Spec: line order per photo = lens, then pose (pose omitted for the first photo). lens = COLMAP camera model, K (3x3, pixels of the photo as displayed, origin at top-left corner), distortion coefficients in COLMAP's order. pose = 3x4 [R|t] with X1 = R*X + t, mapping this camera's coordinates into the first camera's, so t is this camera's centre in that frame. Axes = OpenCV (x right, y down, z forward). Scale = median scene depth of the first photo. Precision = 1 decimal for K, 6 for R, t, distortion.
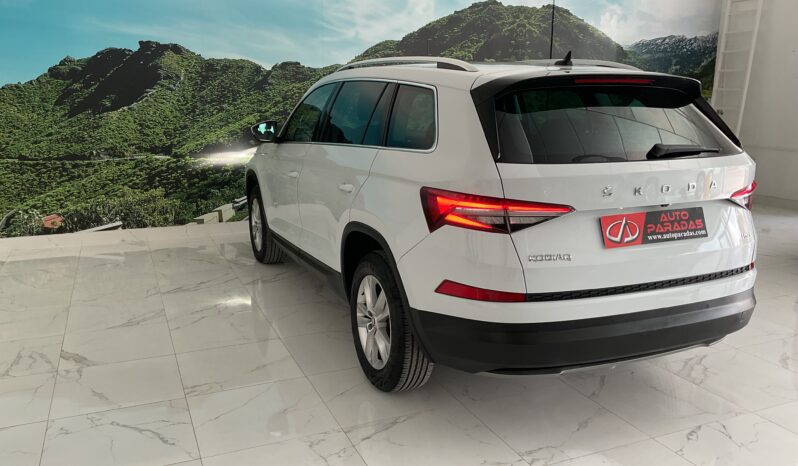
lens RADIAL K [[640.6, 0, 399.0], [0, 640.6, 233.0], [0, 0, 1]] dist [0.079582, -0.155916]
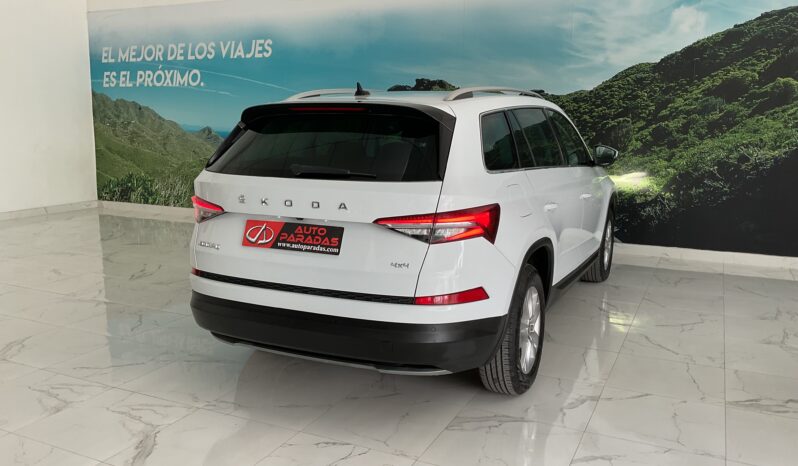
lens RADIAL K [[638.4, 0, 386.4], [0, 638.4, 220.8], [0, 0, 1]] dist [0.071717, -0.133983]
pose [[0.671231, 0.118779, -0.731669, 1.284773], [-0.160106, 0.987010, 0.013349, -0.075960], [0.723750, 0.108184, 0.681529, 0.342745]]
